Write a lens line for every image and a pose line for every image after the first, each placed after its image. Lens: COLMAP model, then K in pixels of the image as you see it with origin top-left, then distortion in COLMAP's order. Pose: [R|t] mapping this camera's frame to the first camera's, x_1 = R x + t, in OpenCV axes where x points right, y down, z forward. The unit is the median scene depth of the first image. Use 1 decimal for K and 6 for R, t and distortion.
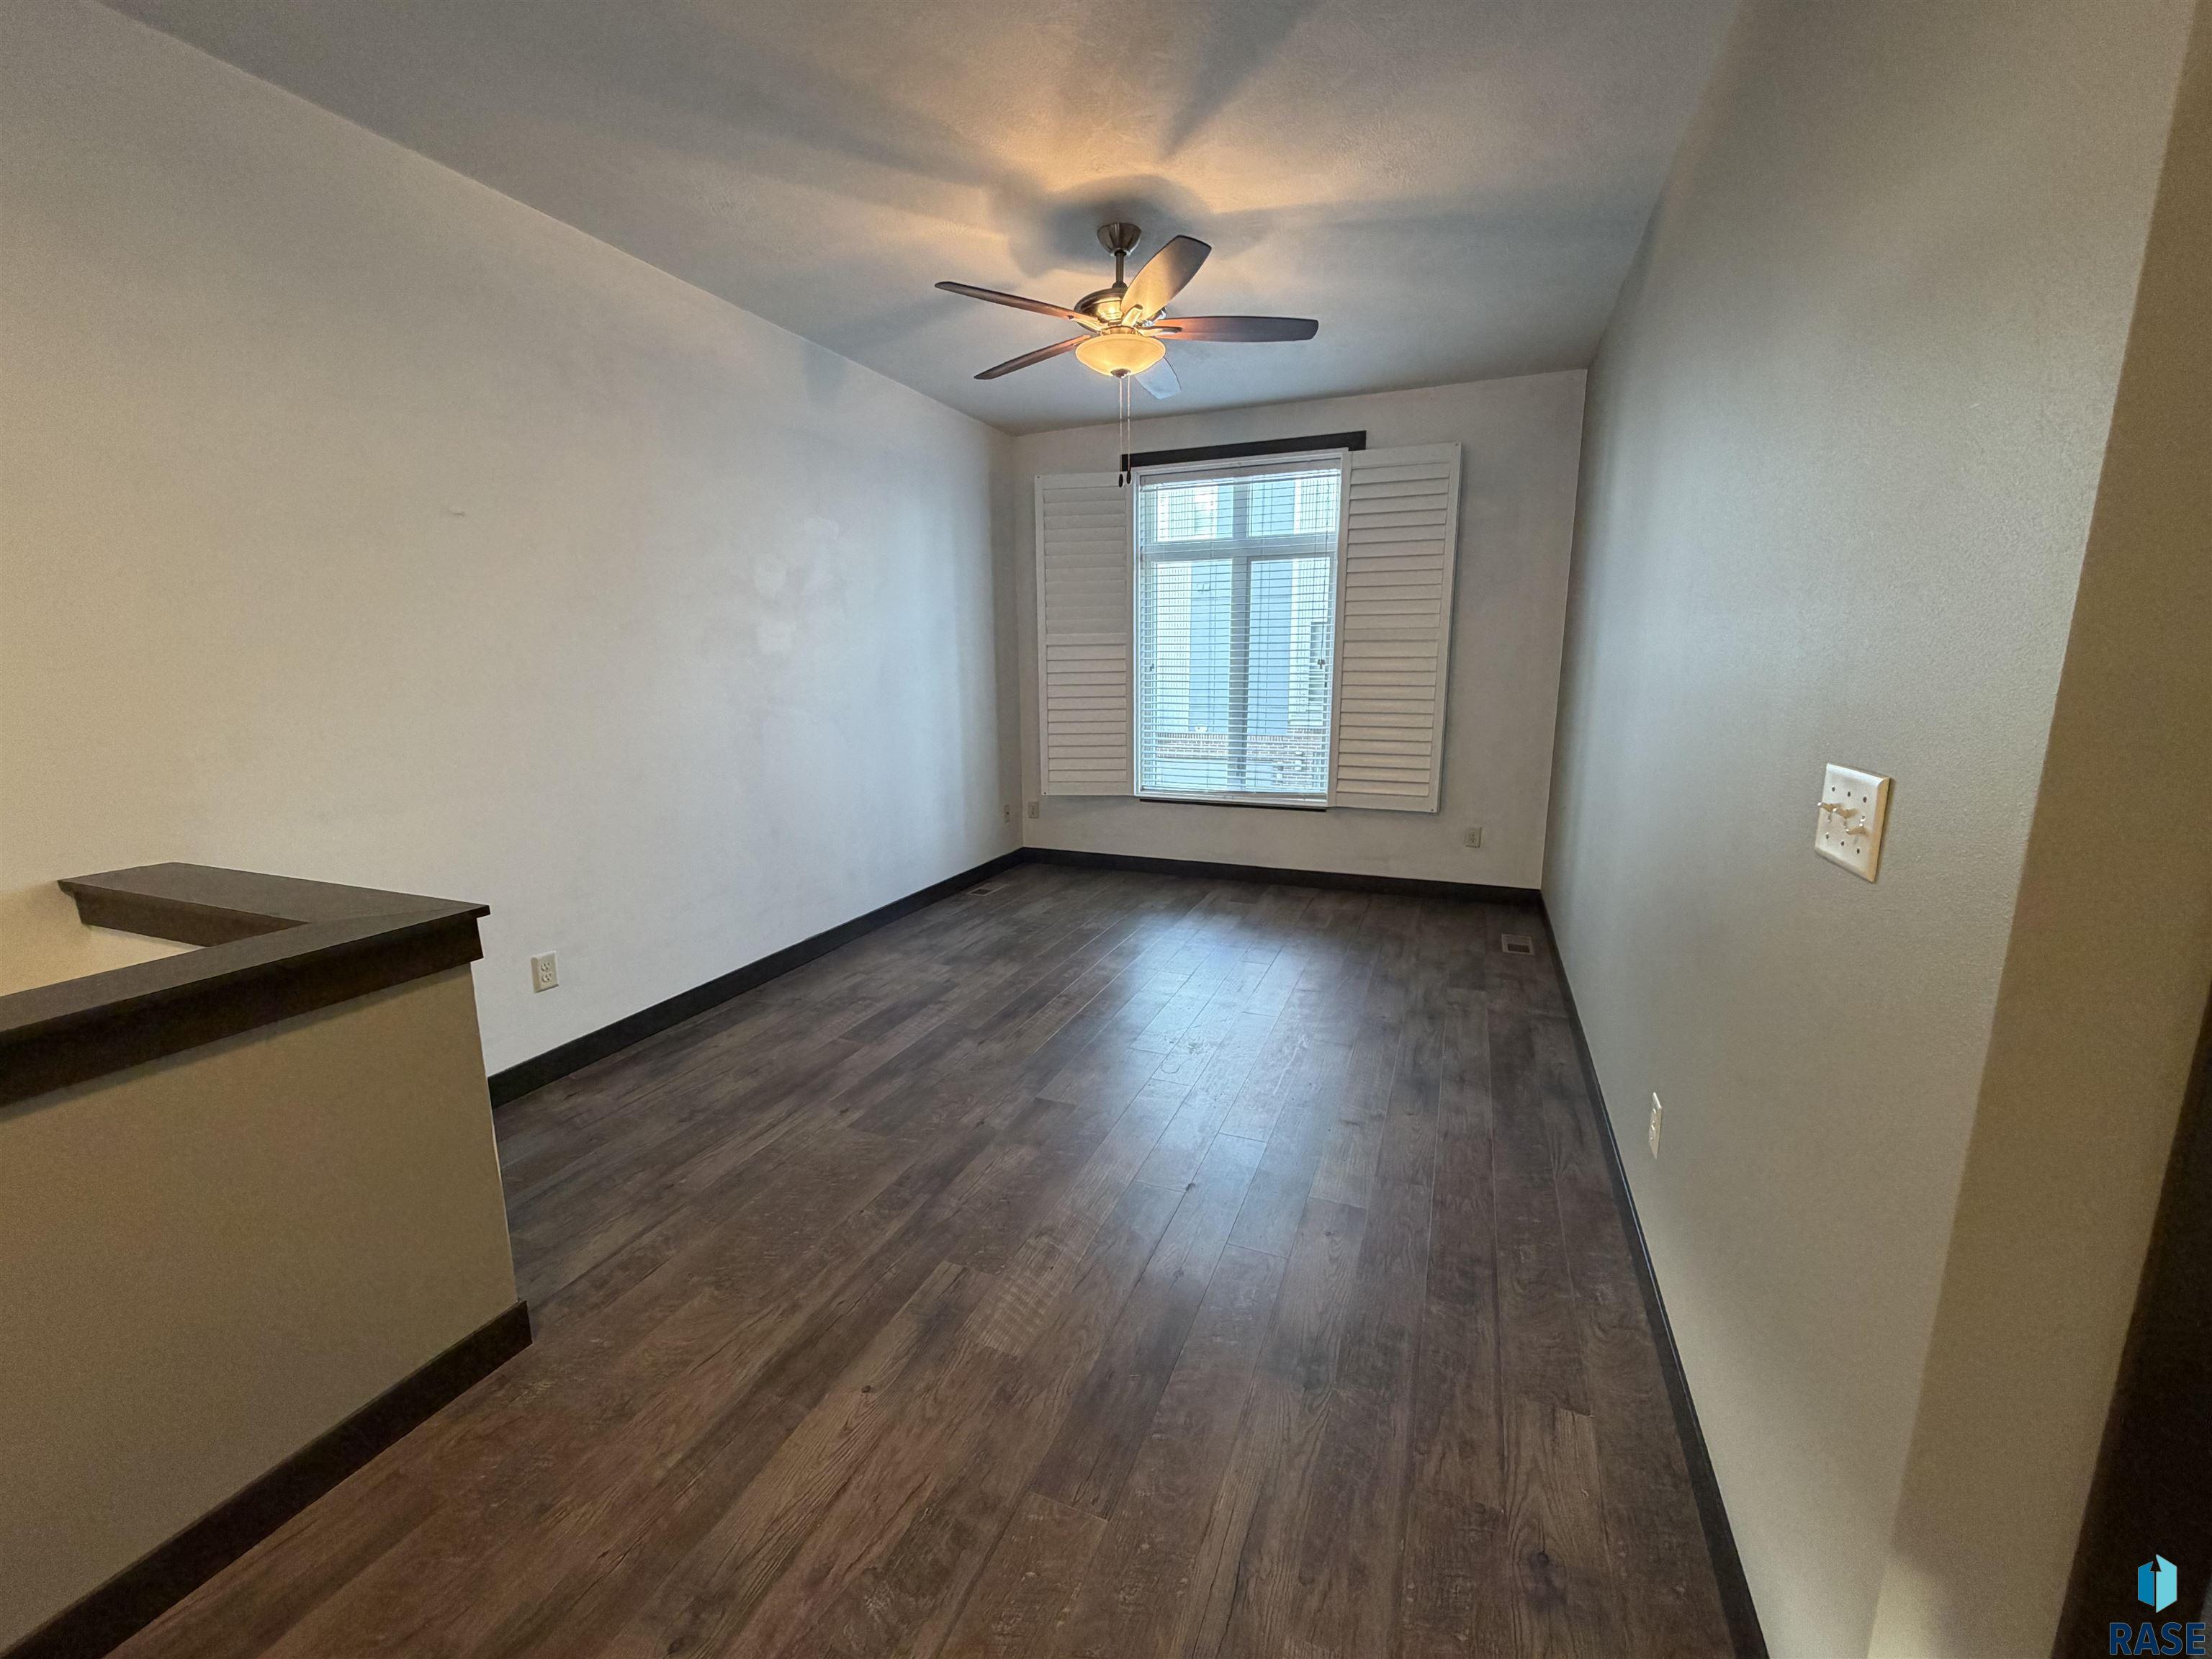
lens RADIAL K [[876.5, 0, 1103.4], [0, 876.5, 834.2], [0, 0, 1]] dist [-0.002488, -0.000367]
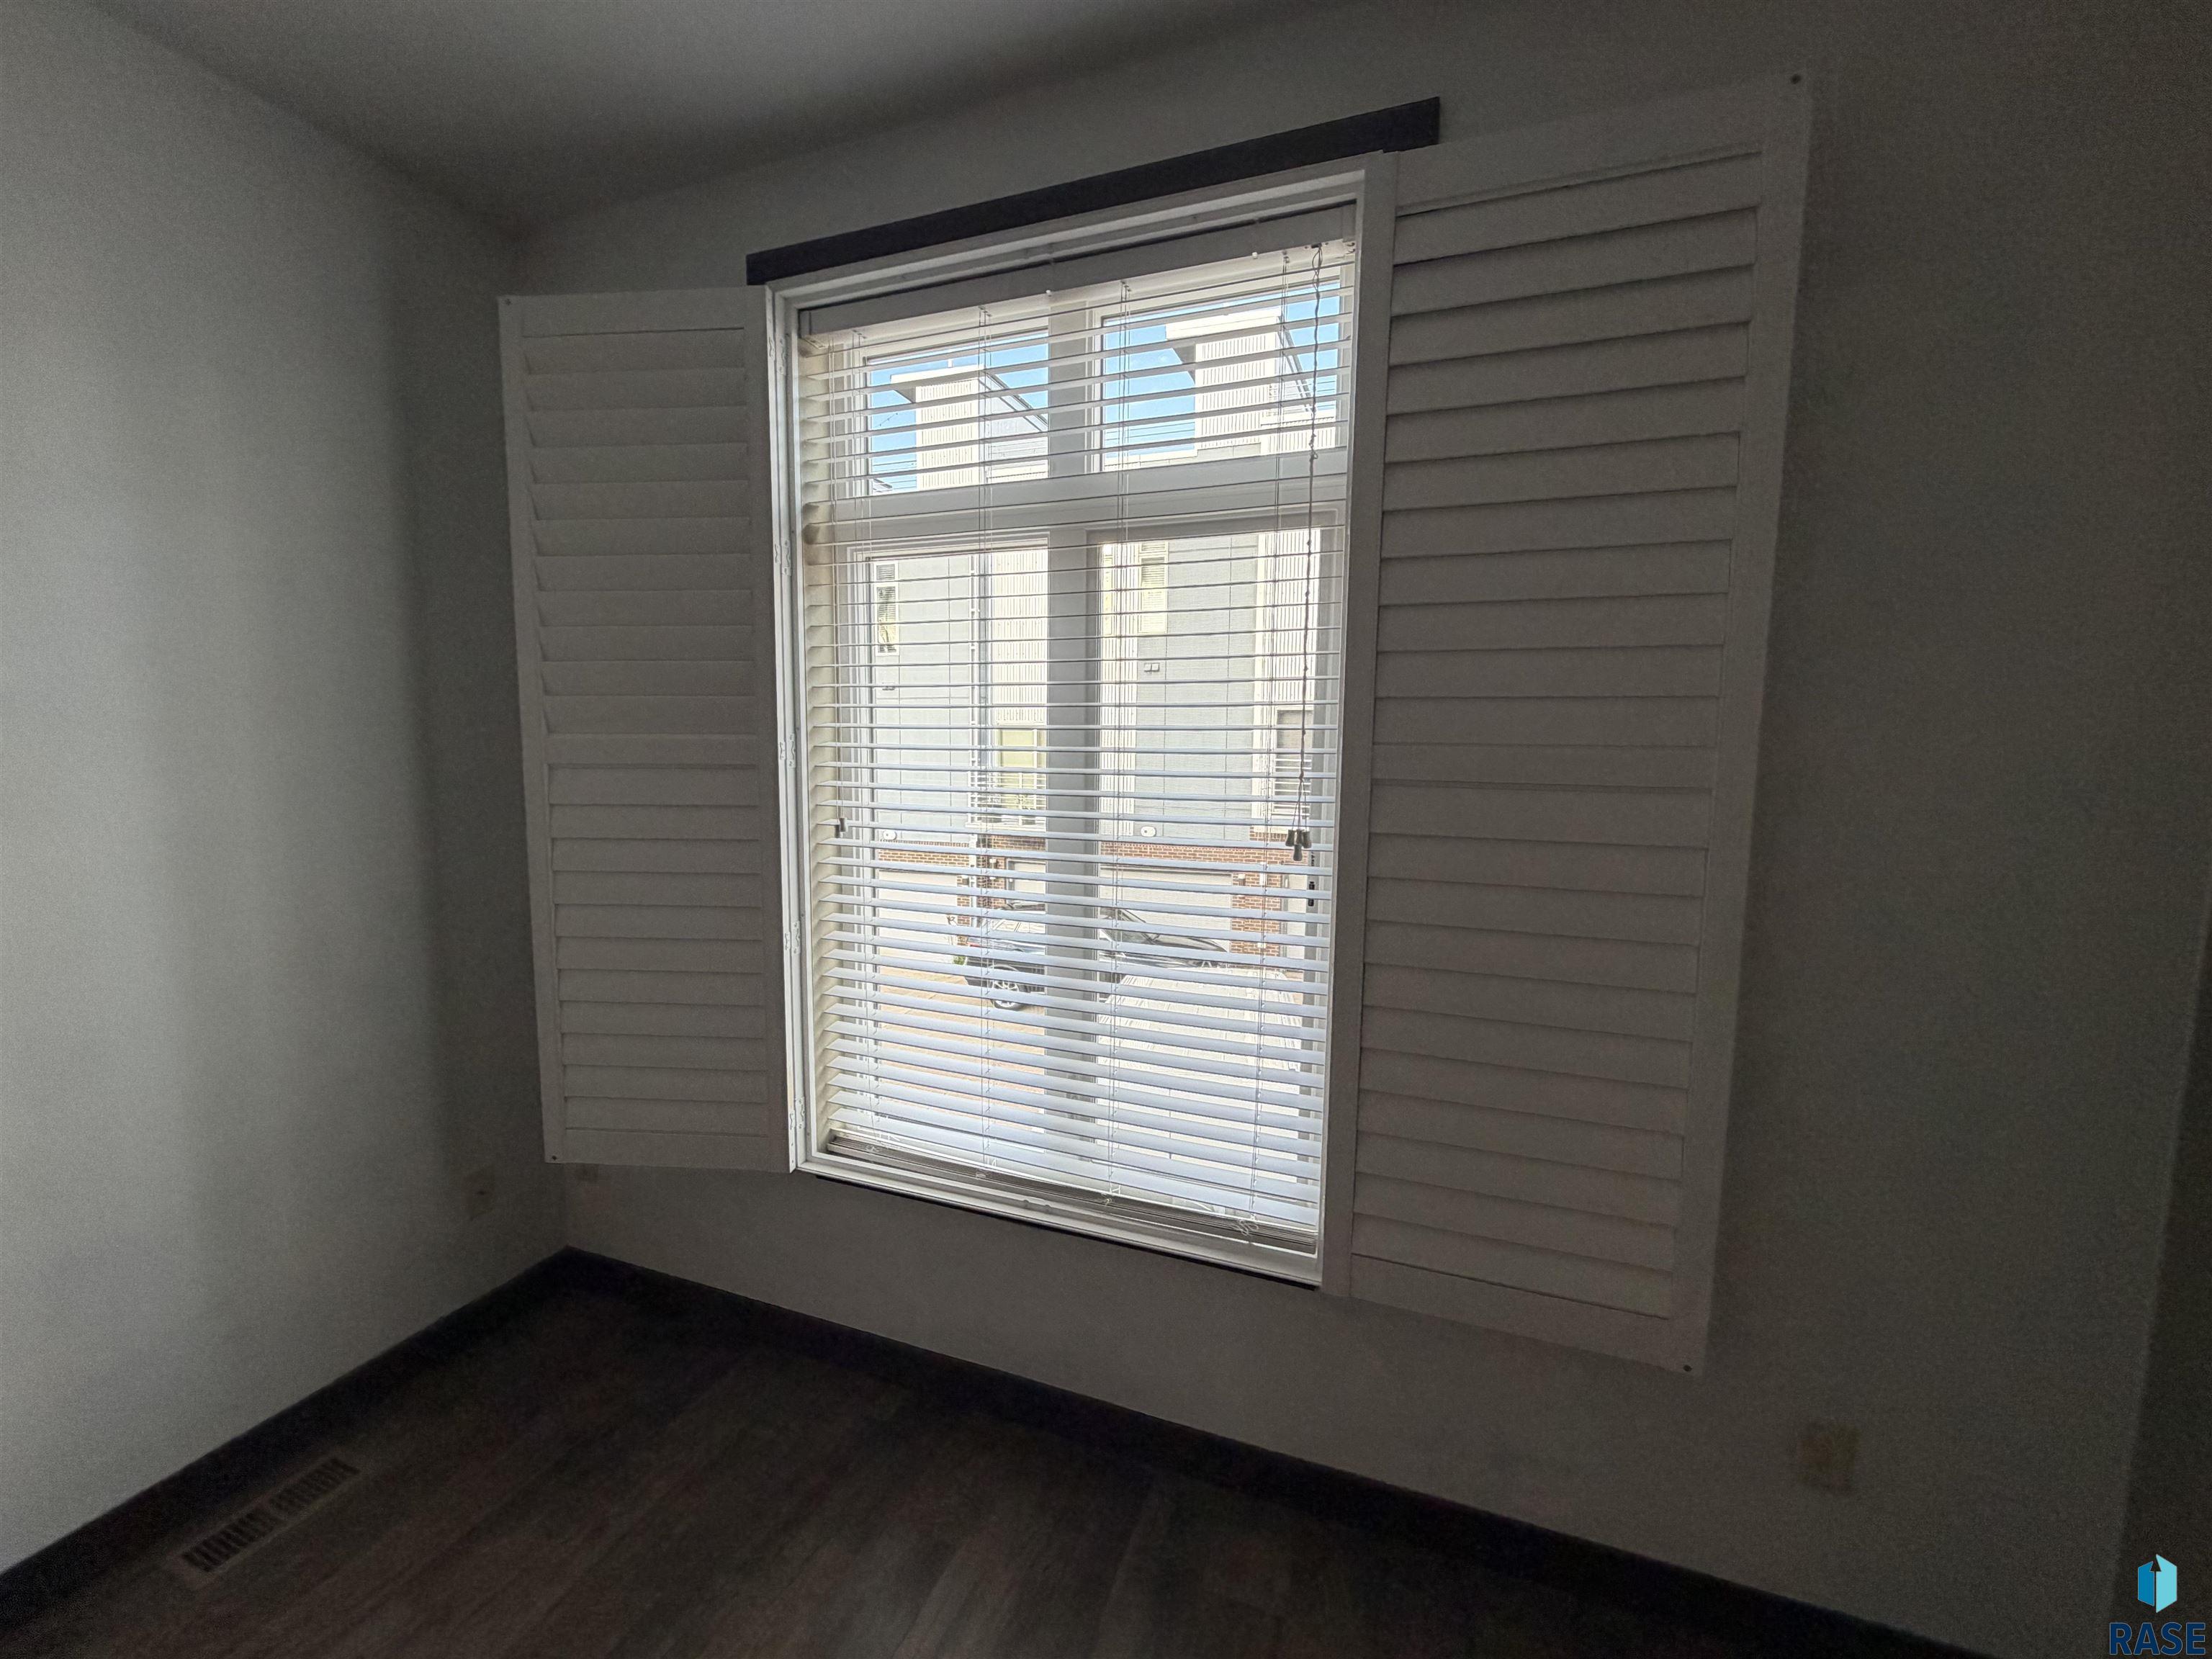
lens RADIAL K [[896.5, 0, 1106.0], [0, 896.5, 829.5], [0, 0, 1]] dist [0.032433, -0.000019]
pose [[0.999785, 0.013570, 0.015676, 0.170112], [-0.012280, 0.996749, -0.079627, -0.170824], [-0.016706, 0.079417, 0.996701, 0.659581]]
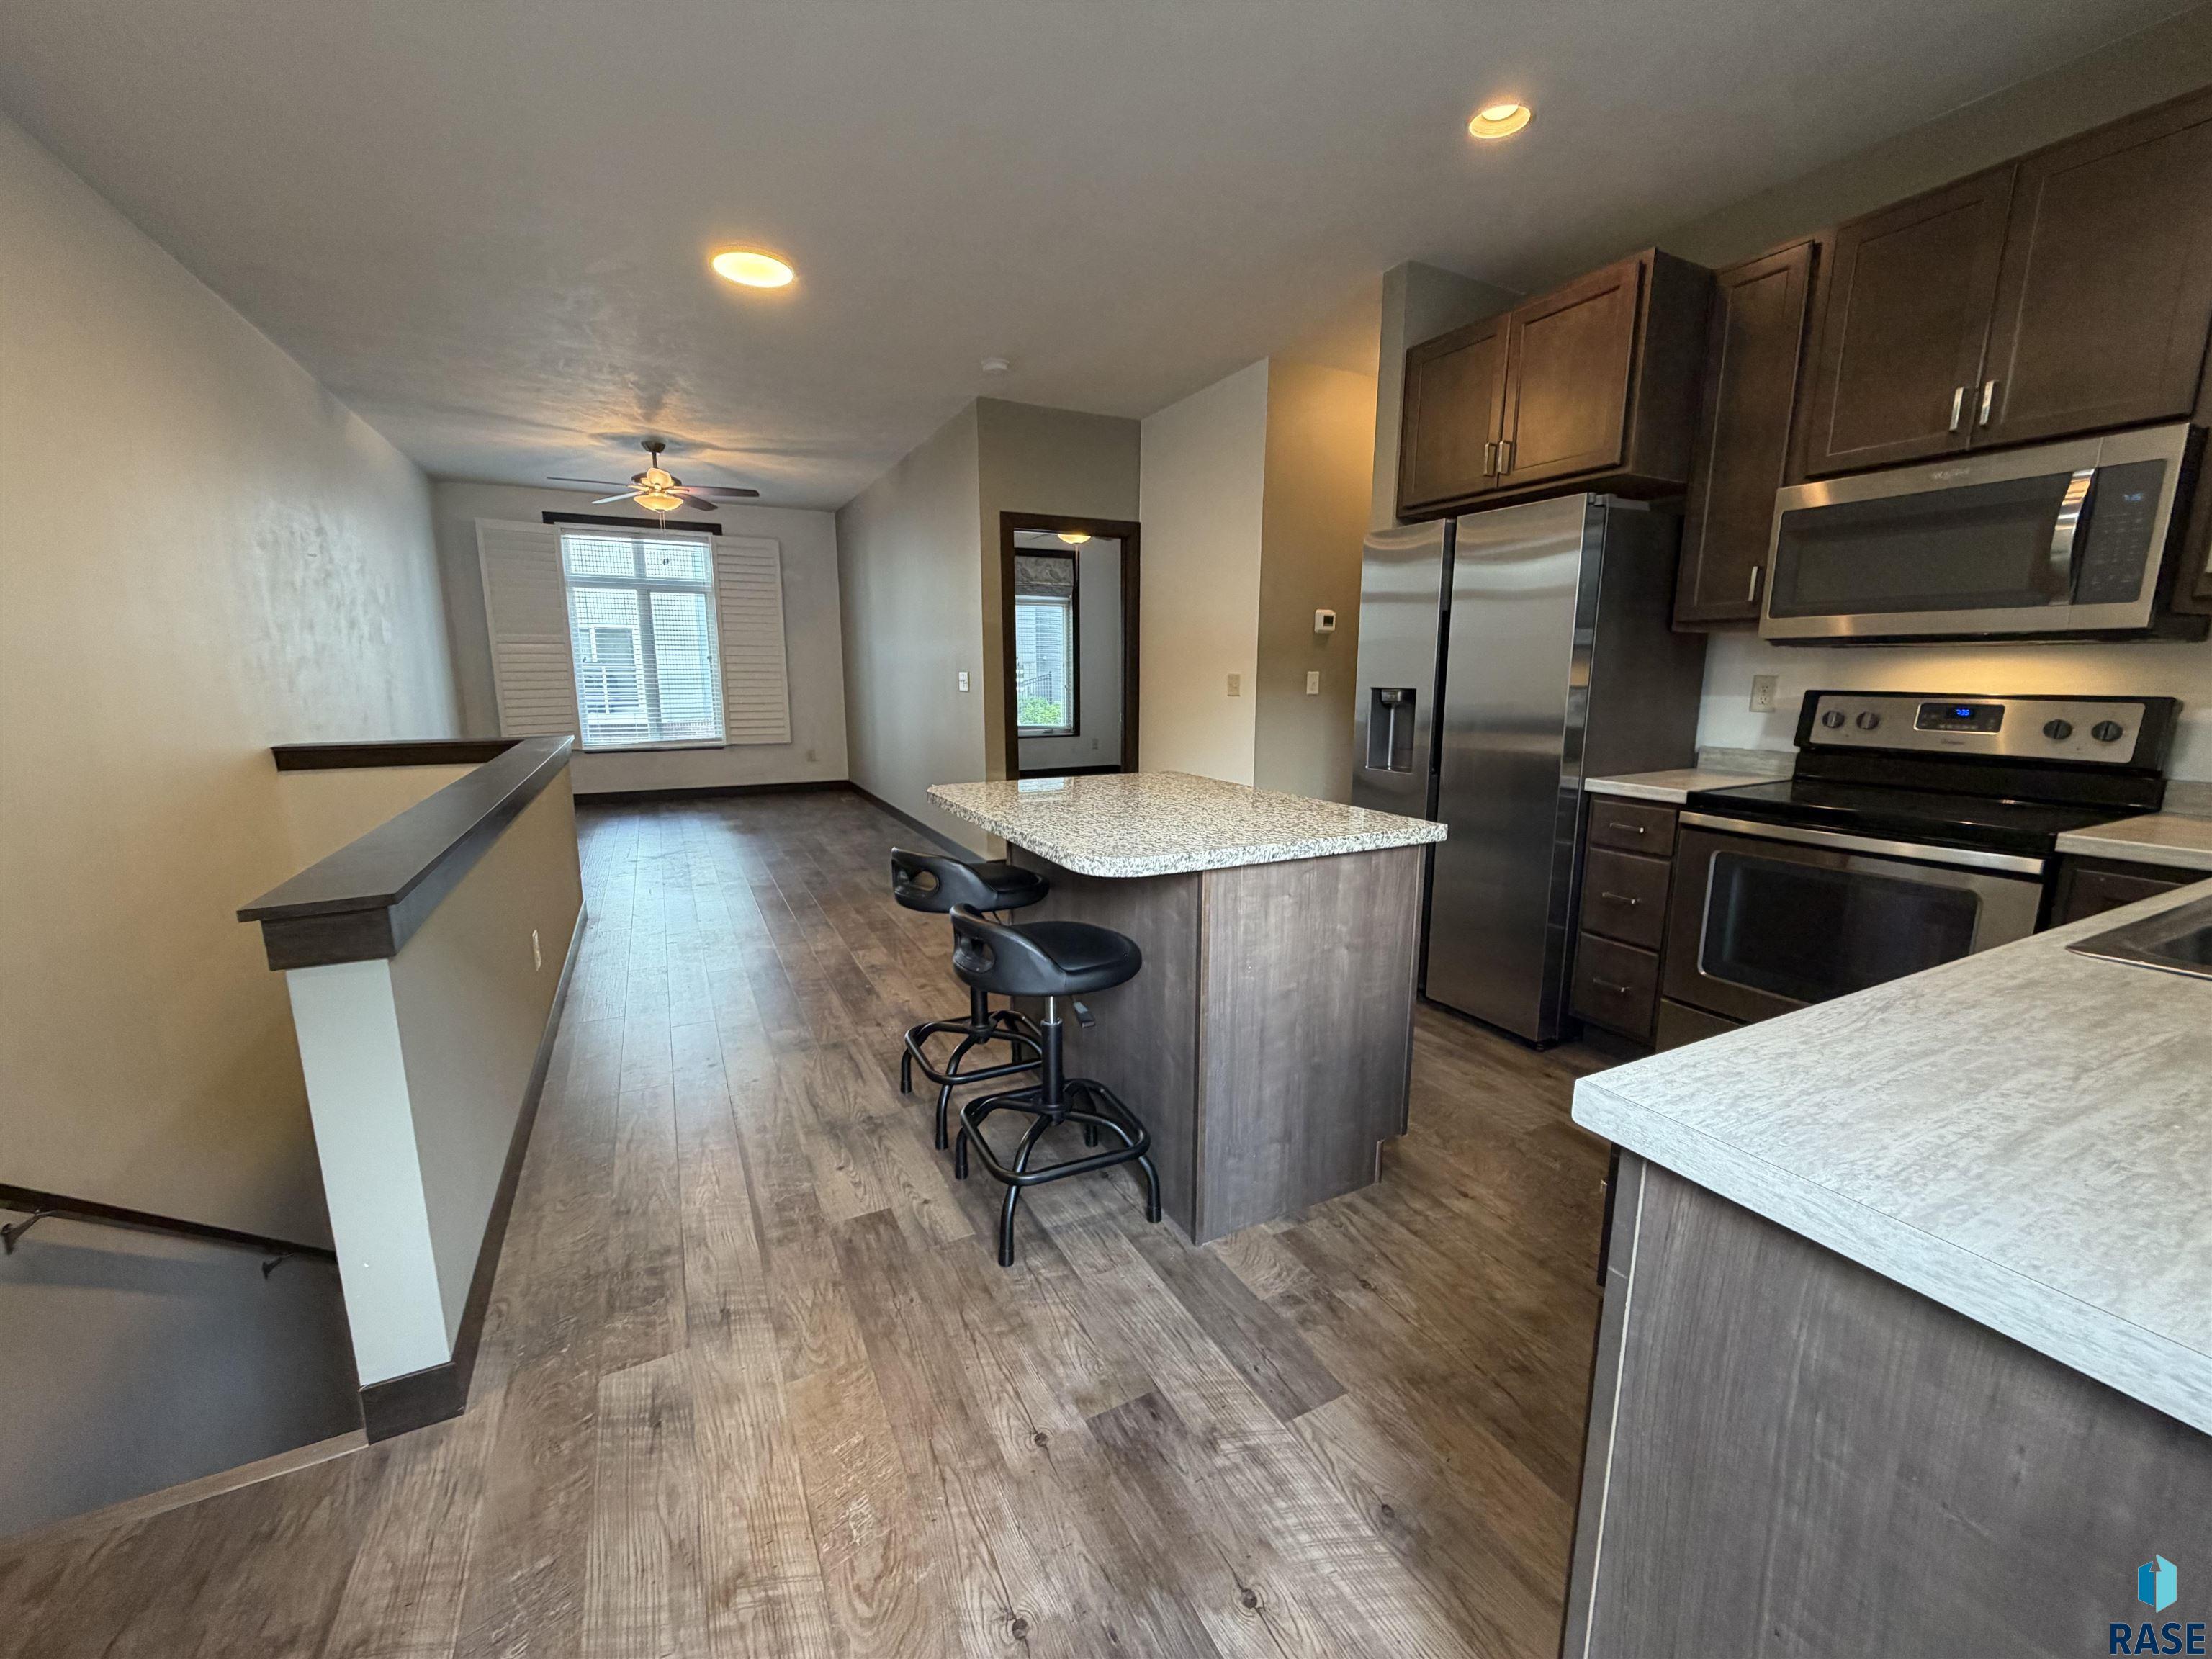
lens RADIAL K [[876.5, 0, 1103.4], [0, 876.5, 834.2], [0, 0, 1]] dist [-0.002488, -0.000367]
pose [[0.652161, -0.130883, 0.746697, -0.538957], [0.138946, 0.988934, 0.051988, 0.148972], [-0.745238, 0.069846, 0.663130, -0.620196]]
